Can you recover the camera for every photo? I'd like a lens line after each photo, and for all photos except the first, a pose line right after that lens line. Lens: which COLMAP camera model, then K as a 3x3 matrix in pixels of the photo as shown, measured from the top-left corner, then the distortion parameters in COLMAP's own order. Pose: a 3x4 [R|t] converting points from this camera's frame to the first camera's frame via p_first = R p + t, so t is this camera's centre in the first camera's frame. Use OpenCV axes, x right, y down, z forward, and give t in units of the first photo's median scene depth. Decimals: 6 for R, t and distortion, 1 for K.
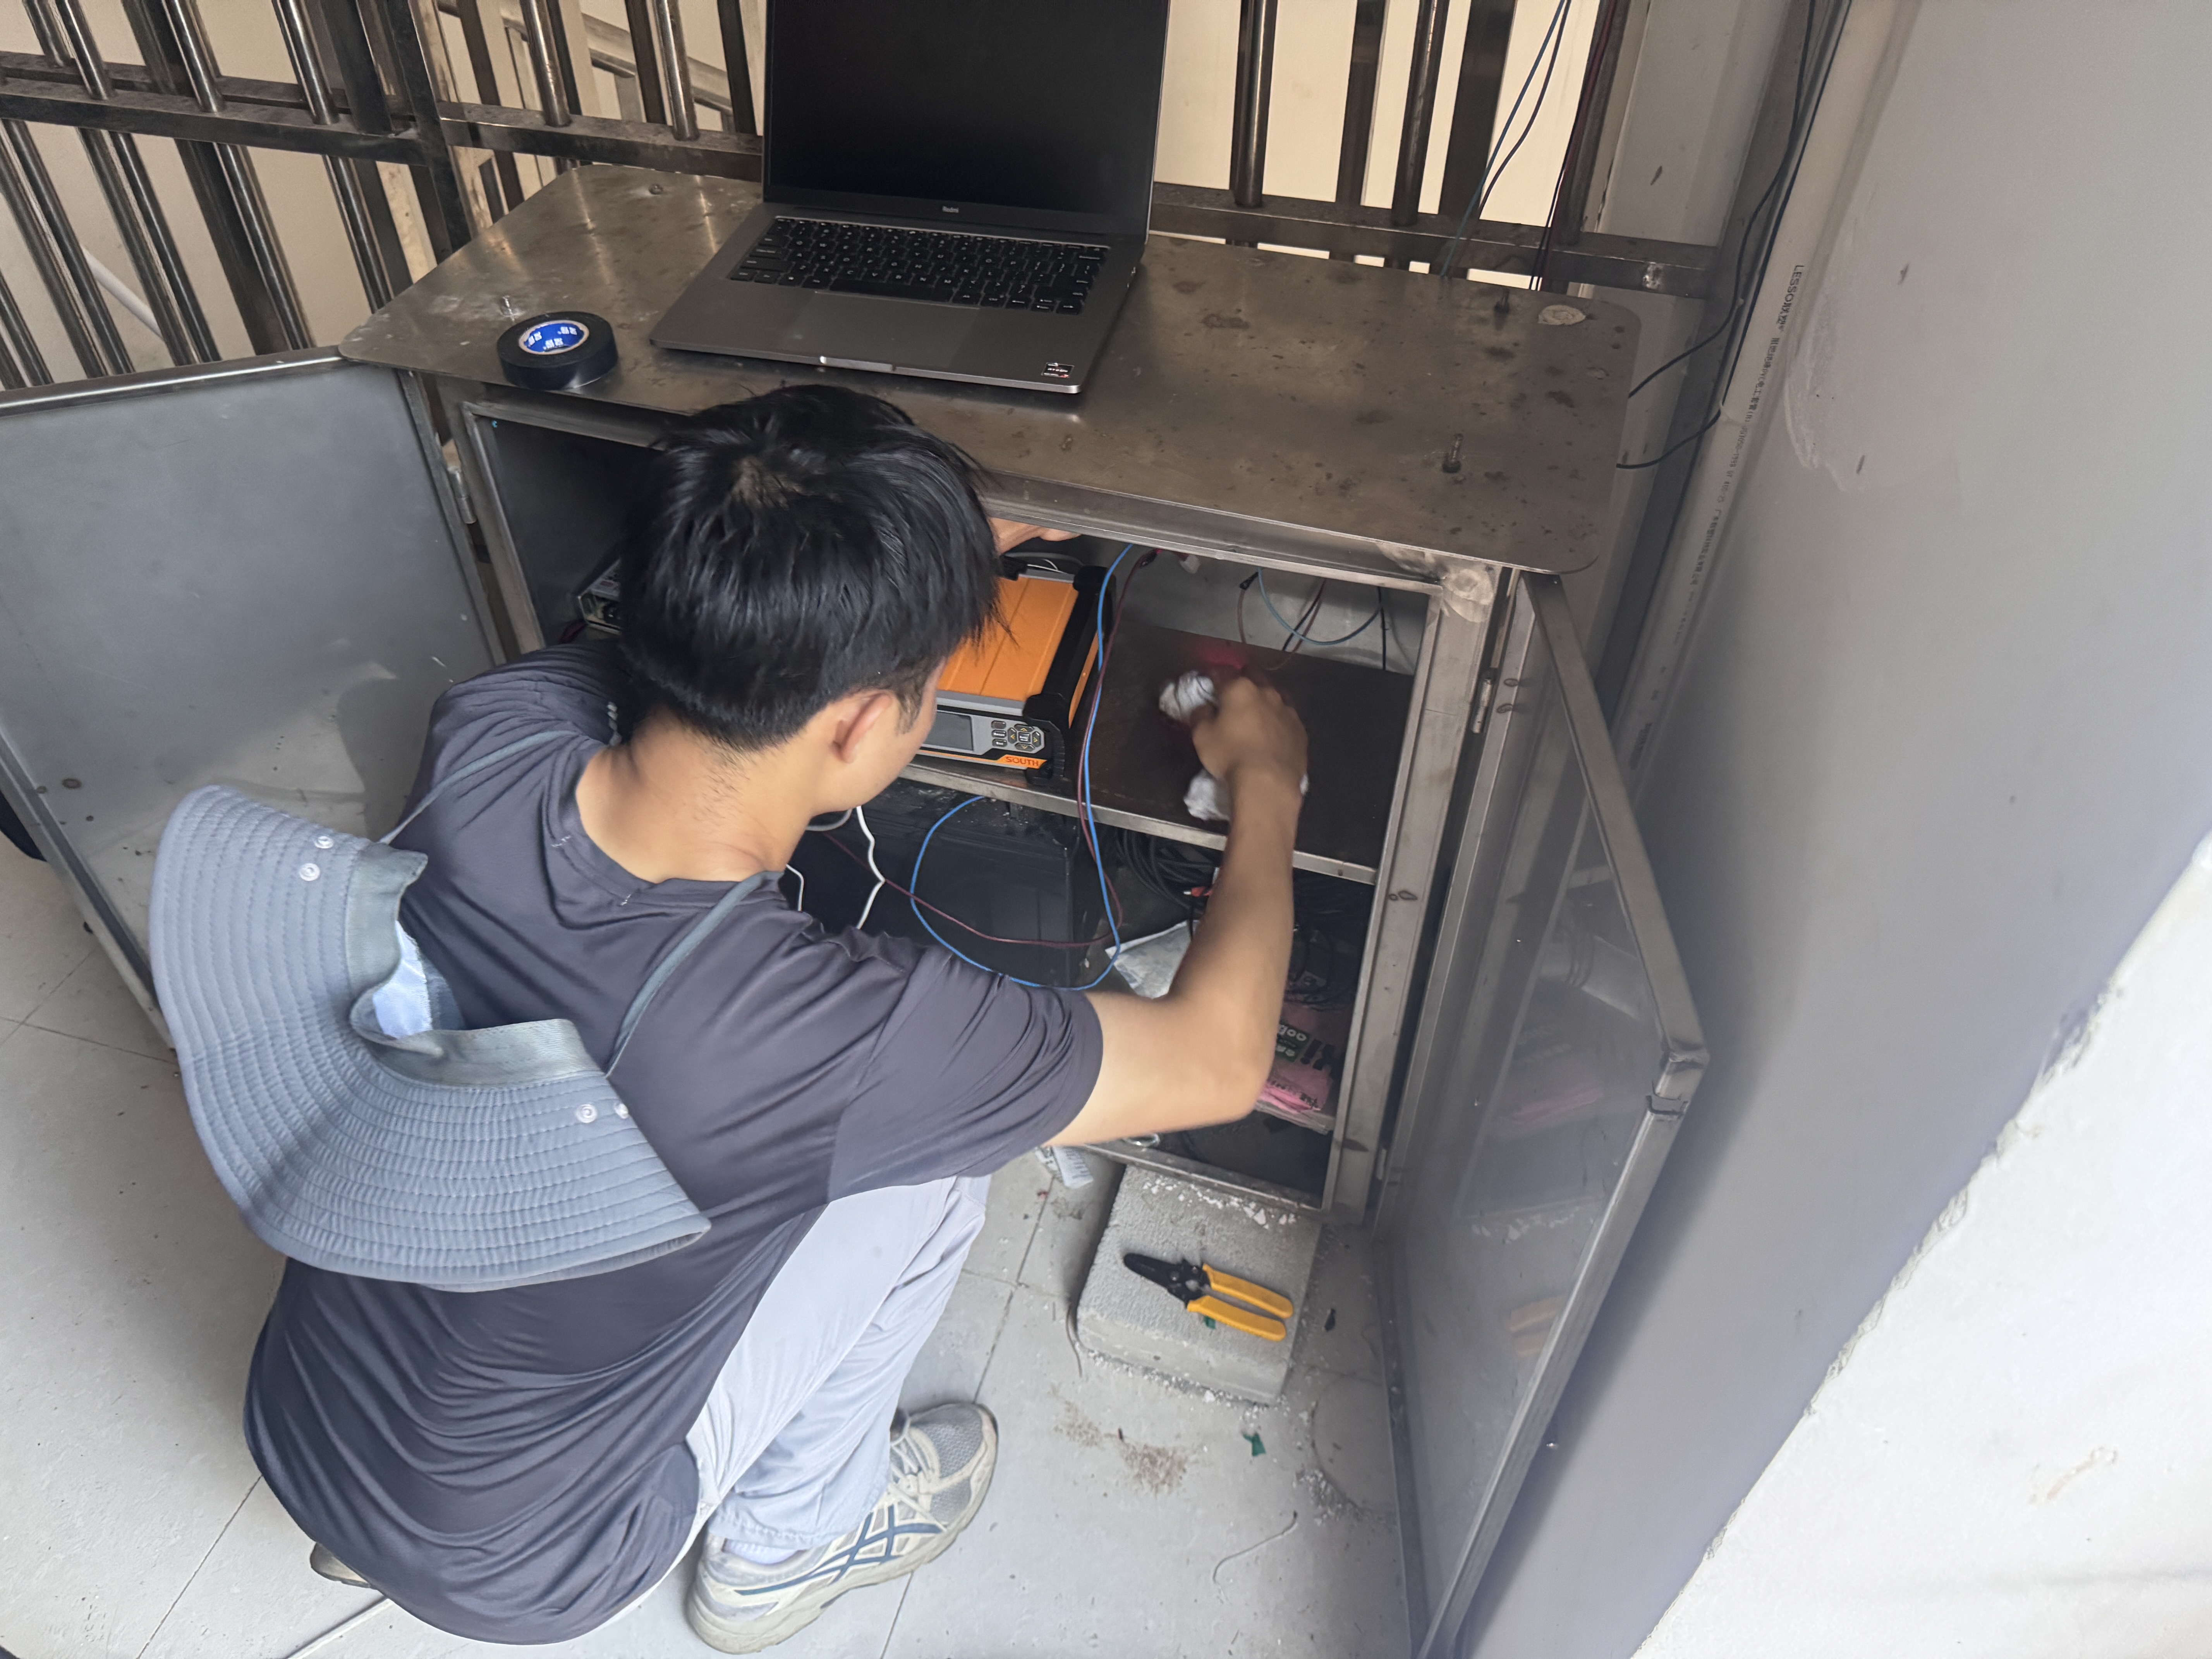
lens RADIAL K [[1578.1, 0, 1084.5], [0, 1578.1, 824.9], [0, 0, 1]] dist [0.001234, -0.006923]
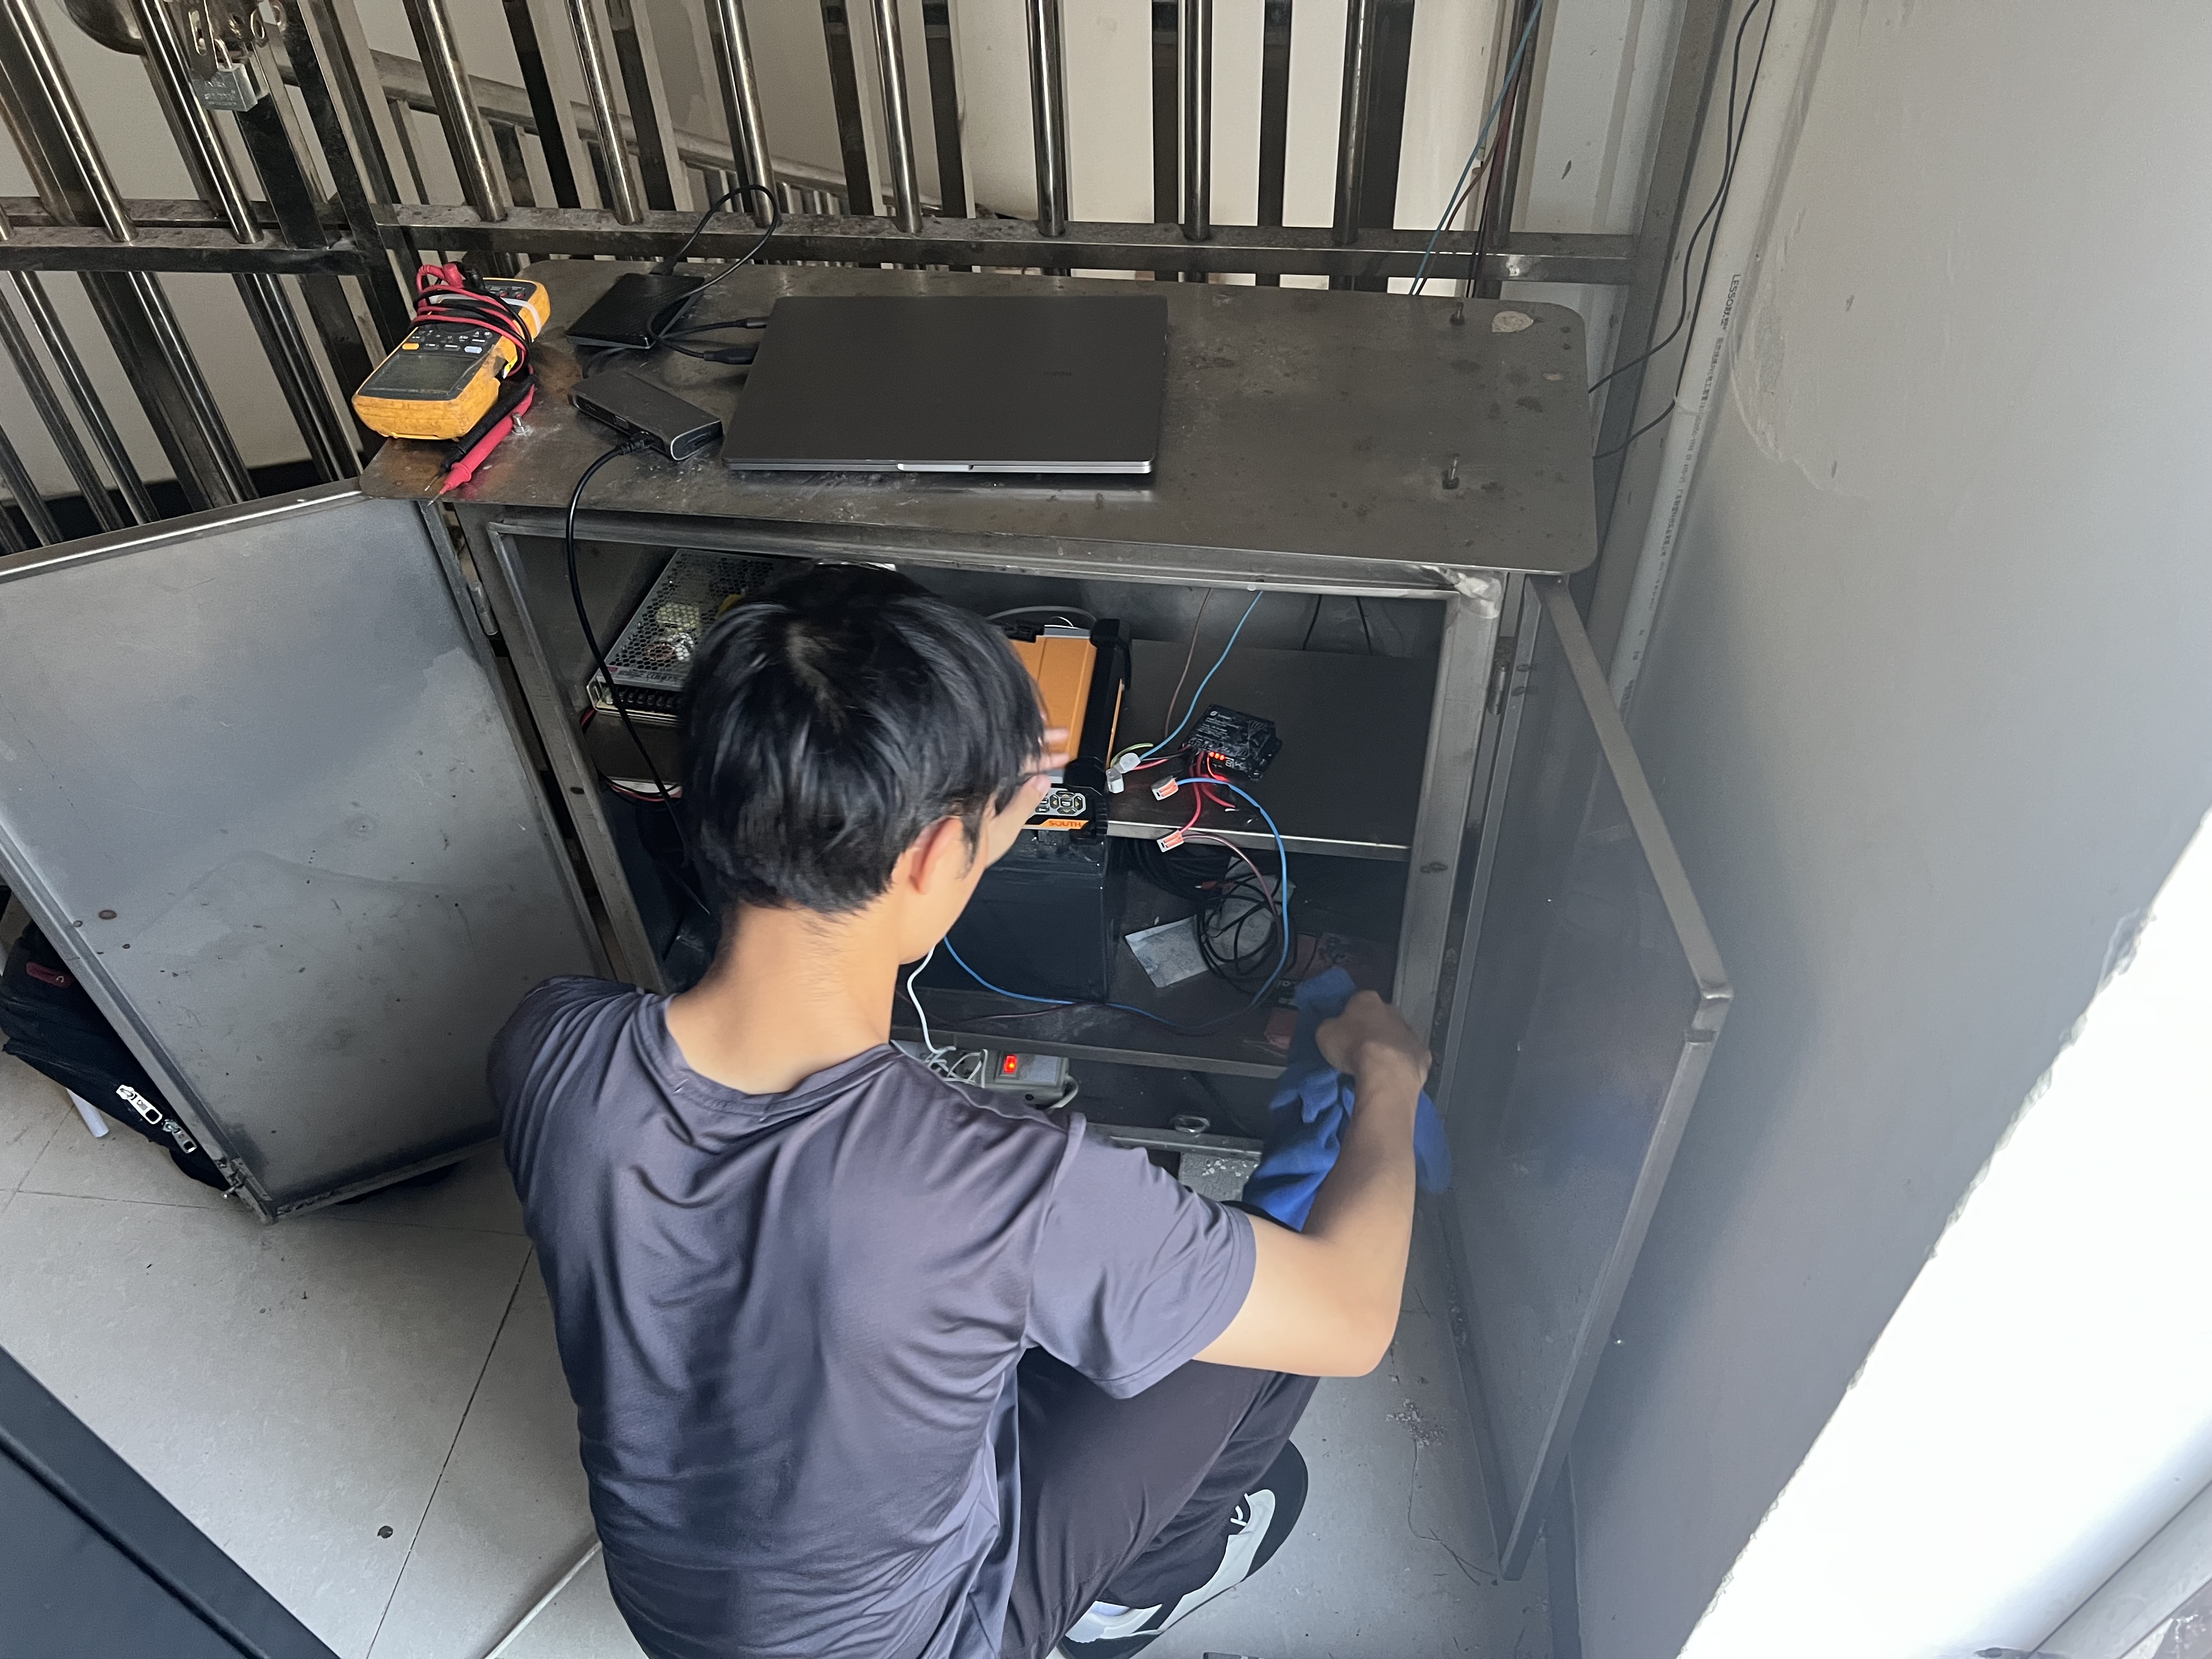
lens RADIAL K [[1700.9, 0, 1097.3], [0, 1700.9, 840.8], [0, 0, 1]] dist [-0.001023, -0.005074]
pose [[0.984714, -0.141447, 0.101638, -0.142229], [0.138058, 0.989629, 0.039673, -0.051907], [-0.106196, -0.025035, 0.994030, -0.137208]]
